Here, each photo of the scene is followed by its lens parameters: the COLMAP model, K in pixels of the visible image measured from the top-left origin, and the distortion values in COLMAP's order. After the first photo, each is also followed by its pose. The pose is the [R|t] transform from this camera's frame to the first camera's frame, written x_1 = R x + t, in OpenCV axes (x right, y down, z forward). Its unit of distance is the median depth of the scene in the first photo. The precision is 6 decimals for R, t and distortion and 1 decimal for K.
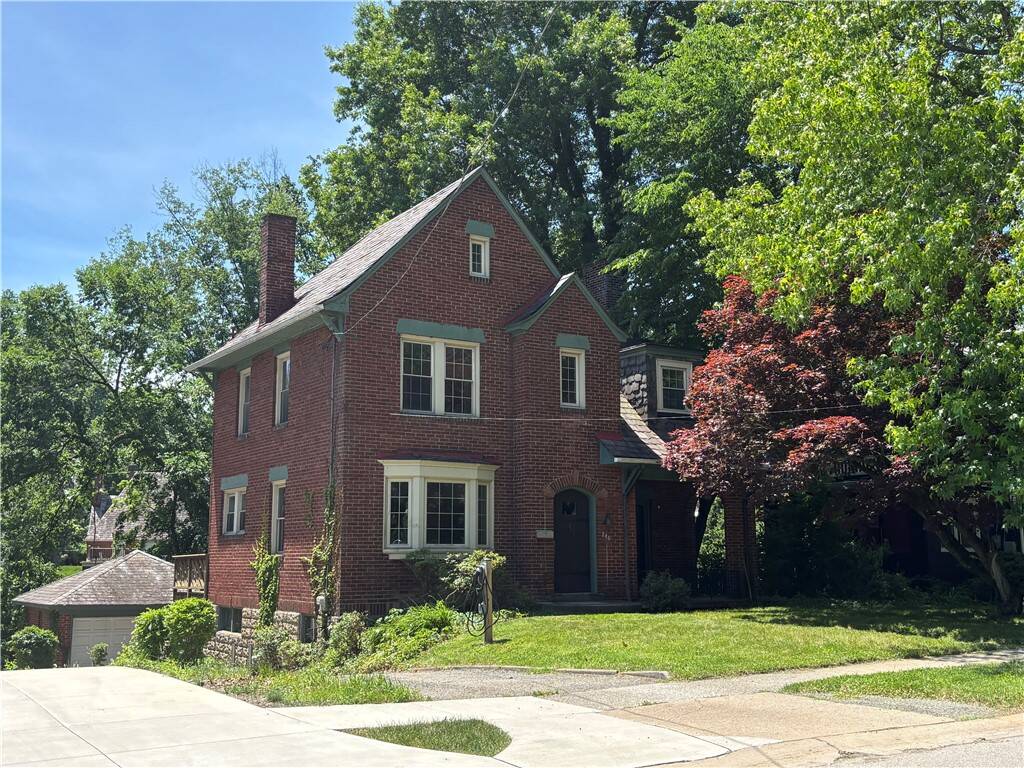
lens RADIAL K [[1096.7, 0, 508.1], [0, 1096.7, 379.5], [0, 0, 1]] dist [0.030160, 0.000000]
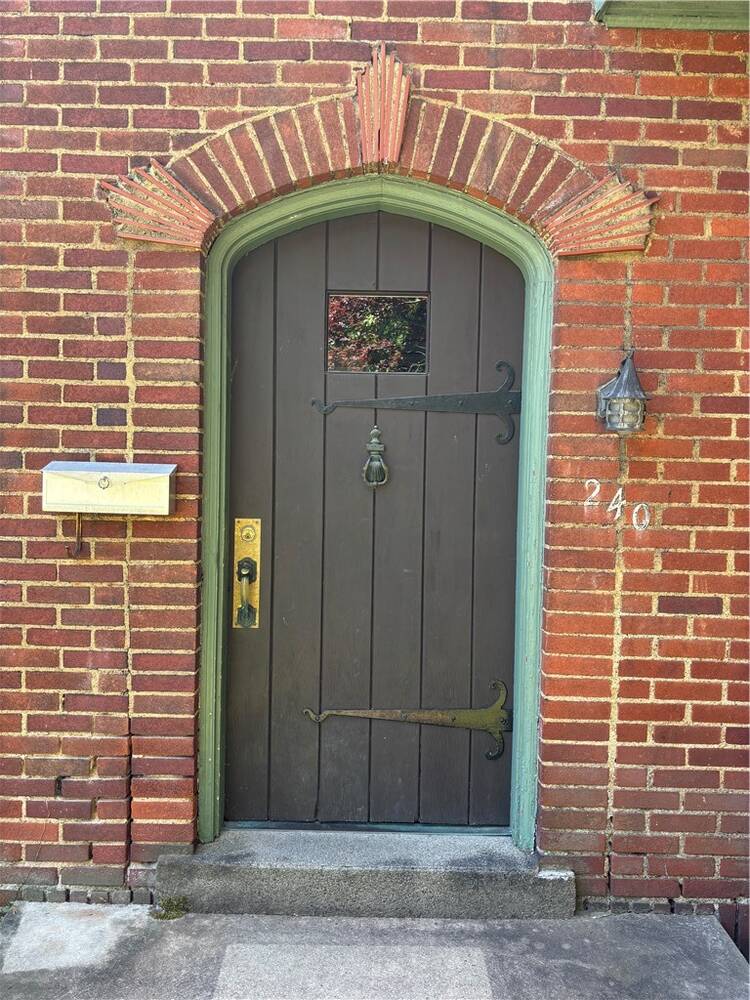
lens RADIAL K [[758.8, 0, 371.6], [0, 758.8, 498.5], [0, 0, 1]] dist [0.057297, -0.040526]
pose [[0.837951, 0.044841, -0.543900, 0.123648], [0.064515, 0.981491, 0.180312, 0.126410], [0.541918, -0.186183, 0.819549, 0.939498]]
